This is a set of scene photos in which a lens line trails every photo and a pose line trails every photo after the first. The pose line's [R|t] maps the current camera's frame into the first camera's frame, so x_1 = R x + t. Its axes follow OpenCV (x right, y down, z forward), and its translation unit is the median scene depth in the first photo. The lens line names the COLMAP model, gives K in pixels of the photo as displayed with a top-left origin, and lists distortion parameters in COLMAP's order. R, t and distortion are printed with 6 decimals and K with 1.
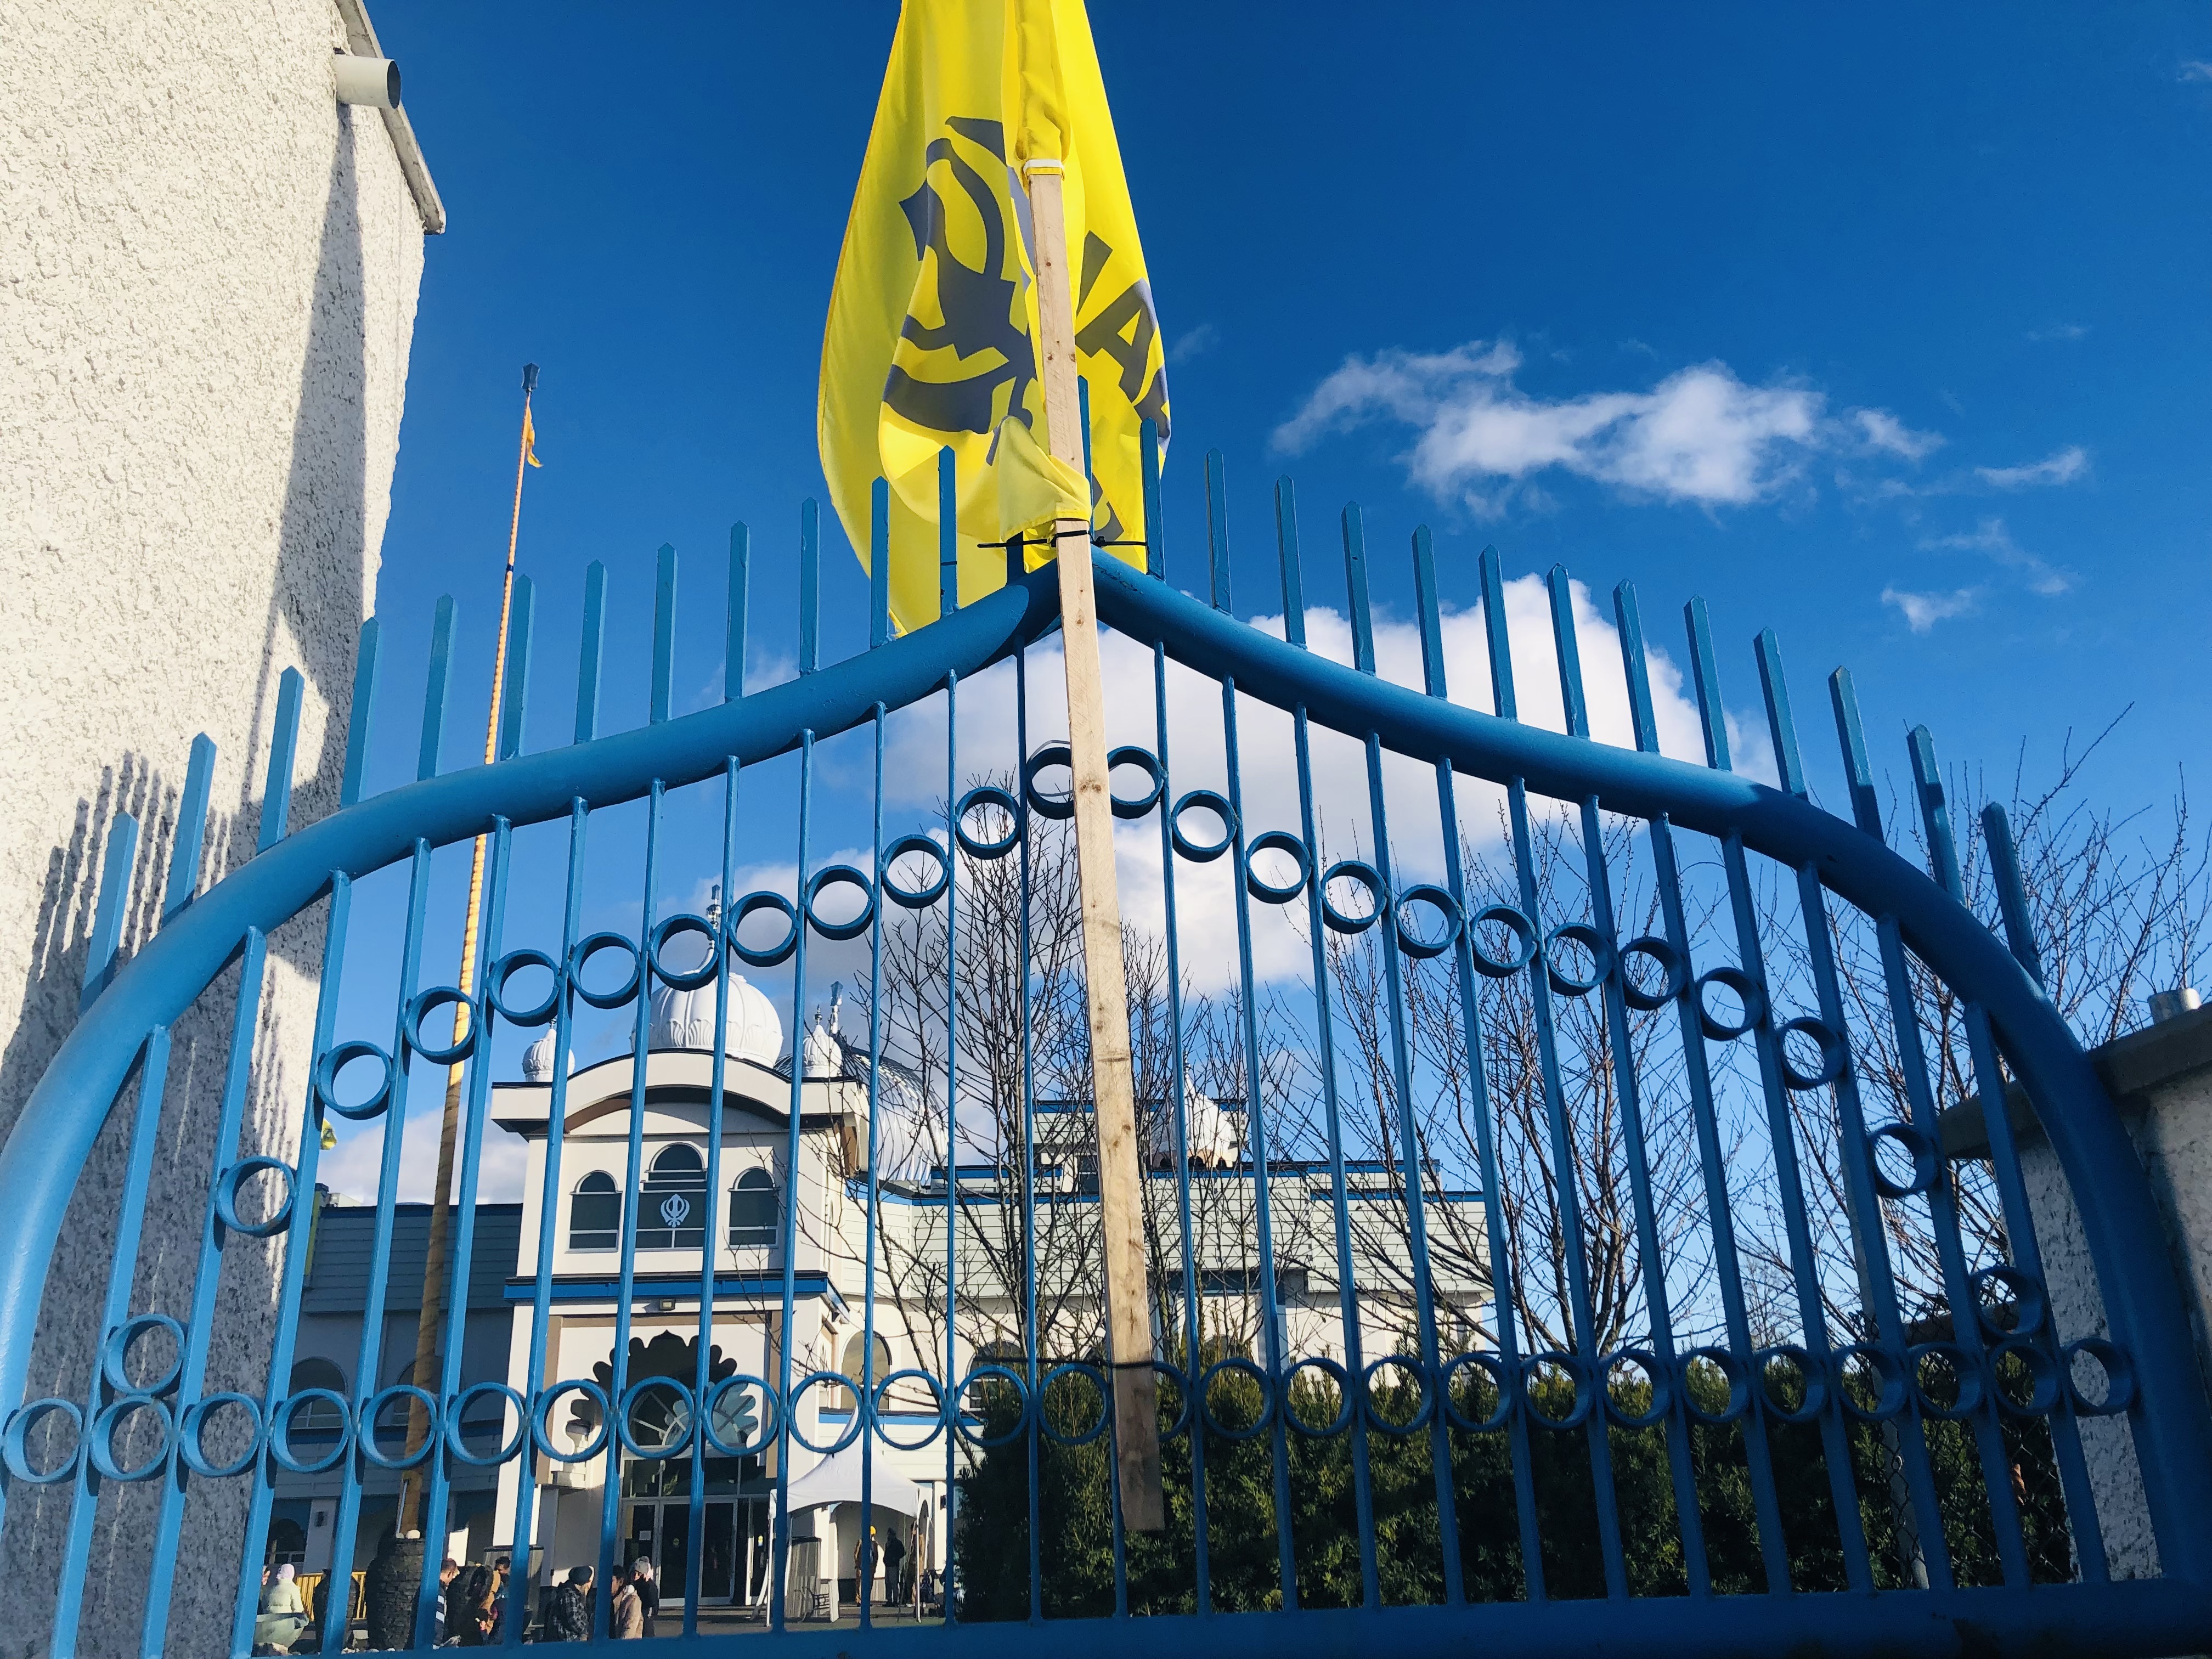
lens RADIAL K [[1794.9, 0, 1108.6], [0, 1794.9, 834.5], [0, 0, 1]] dist [-0.009731, -0.002266]
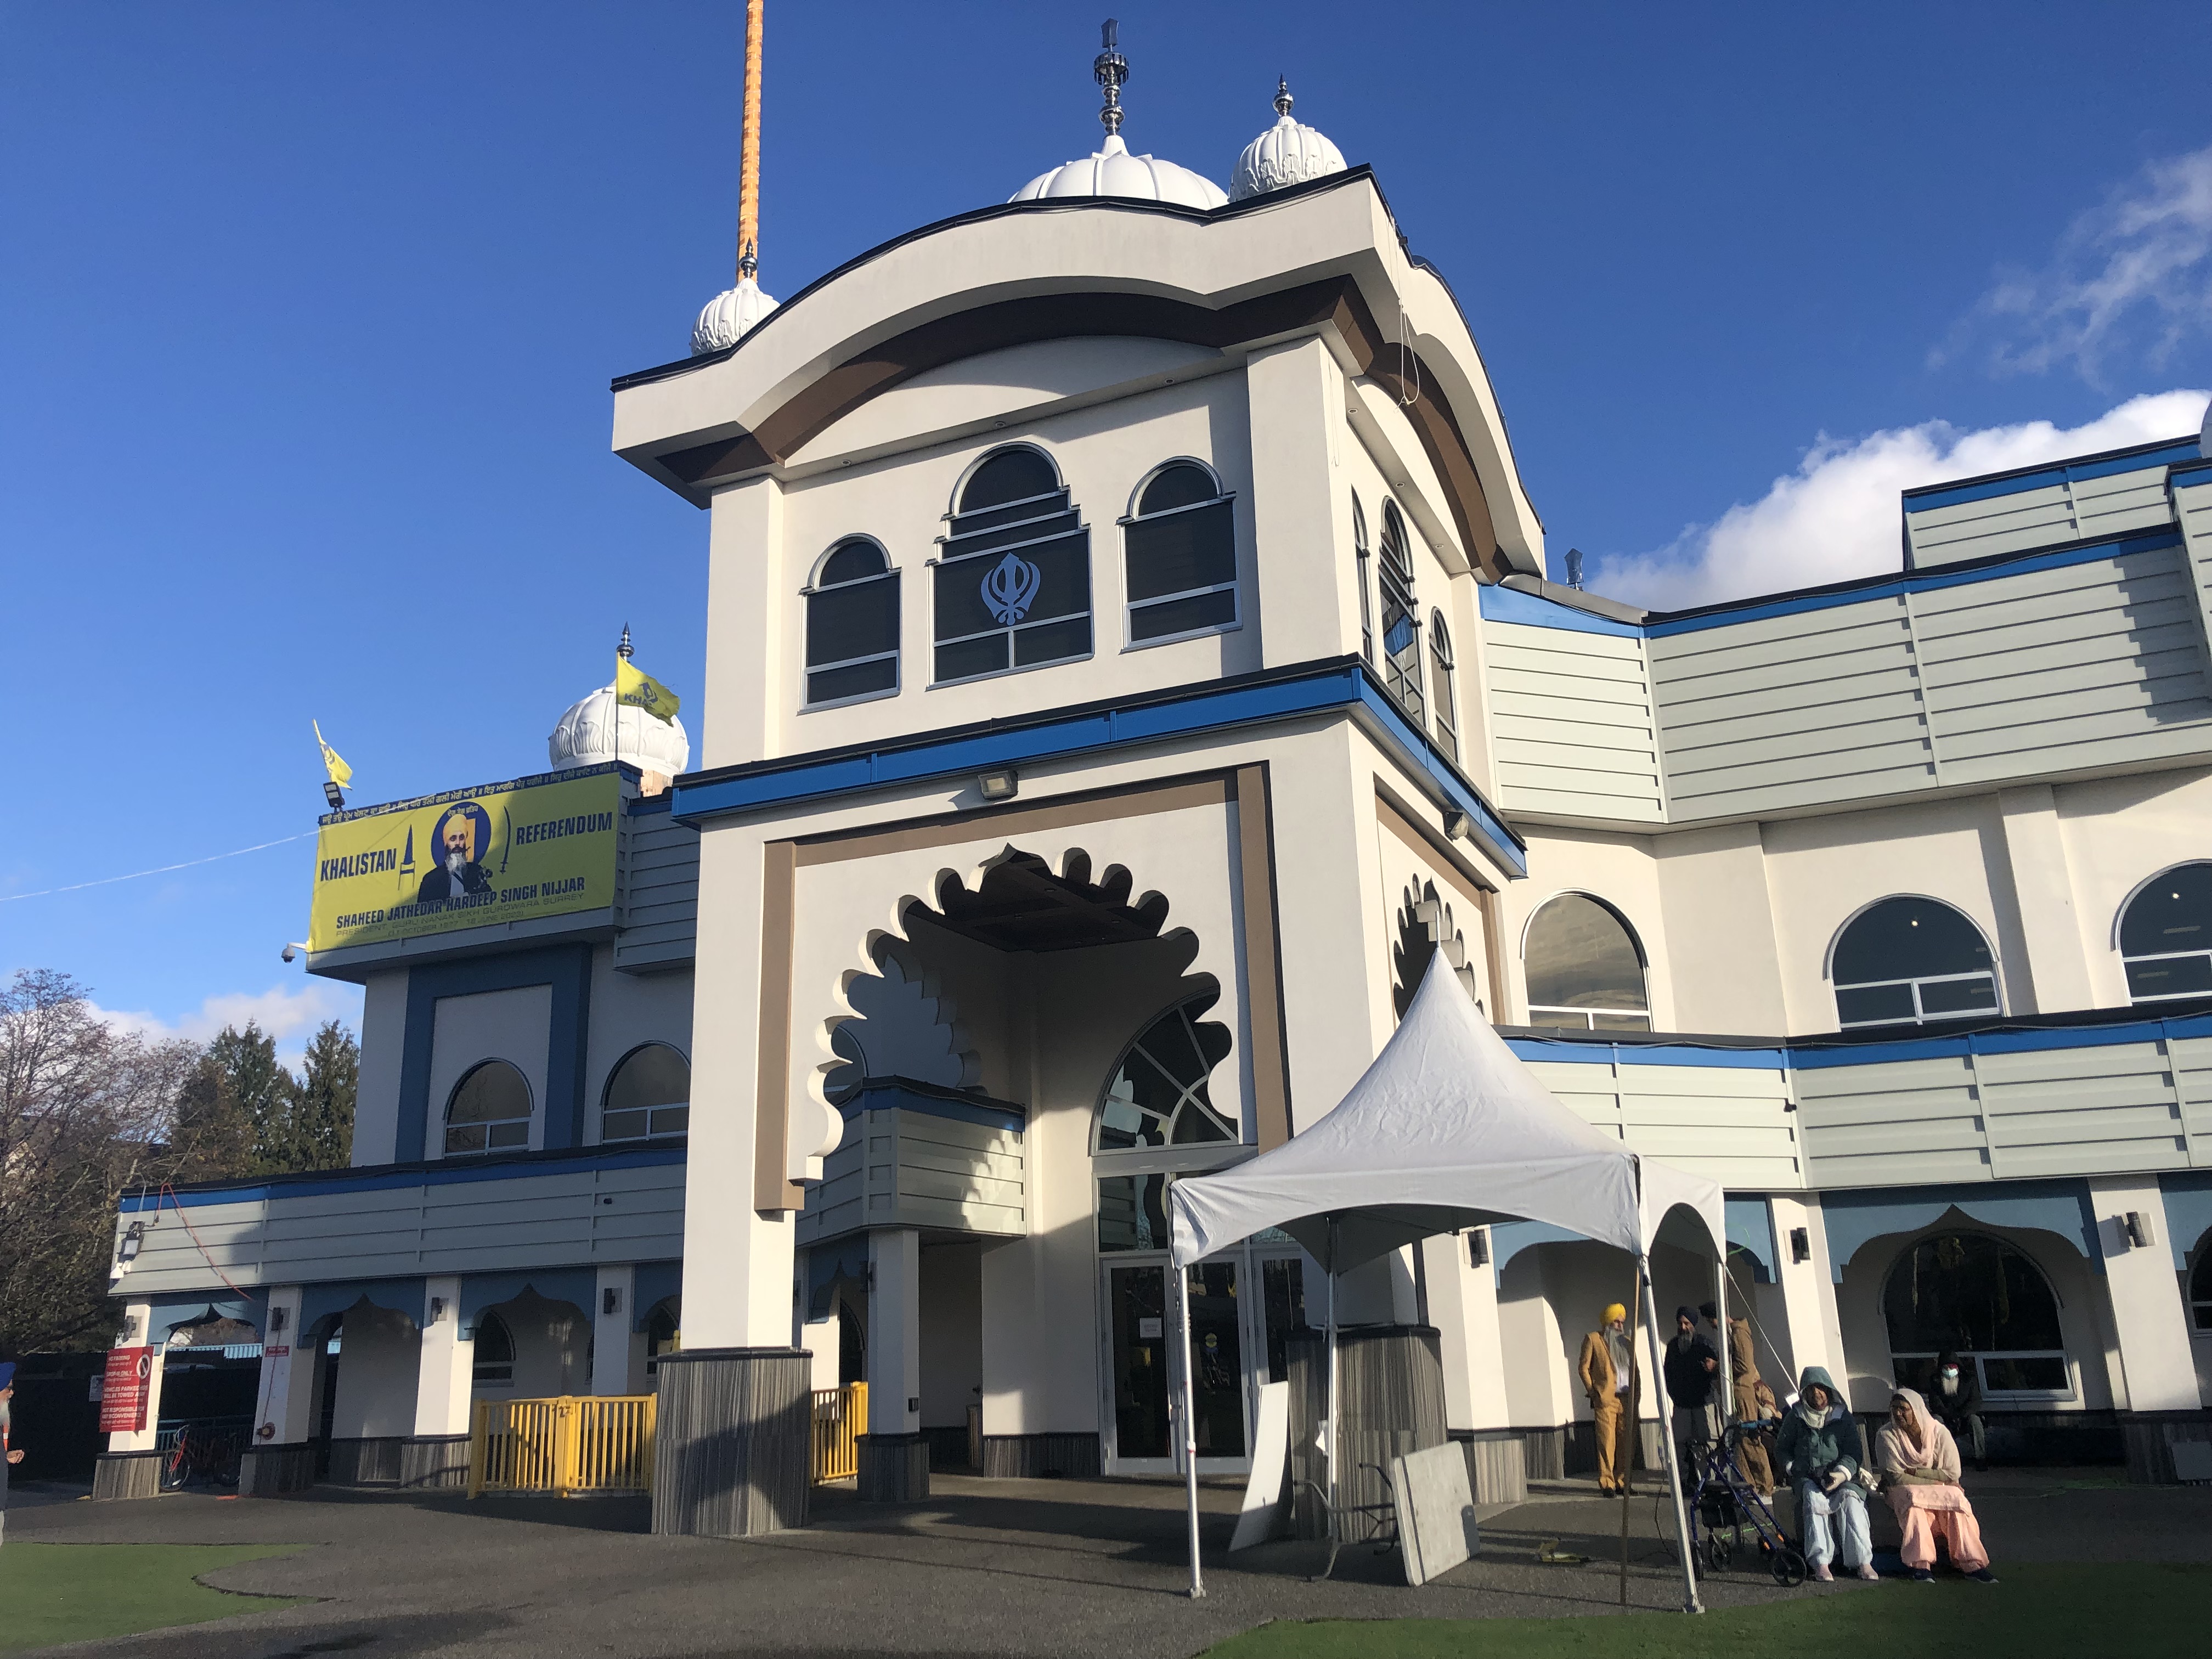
lens RADIAL K [[1794.9, 0, 1108.5], [0, 1794.9, 818.1], [0, 0, 1]] dist [-0.009731, -0.002266]
pose [[0.884109, -0.133633, -0.447766, -0.035604], [0.173187, 0.983700, 0.048377, 0.248523], [0.434002, -0.120318, 0.892841, 0.621812]]
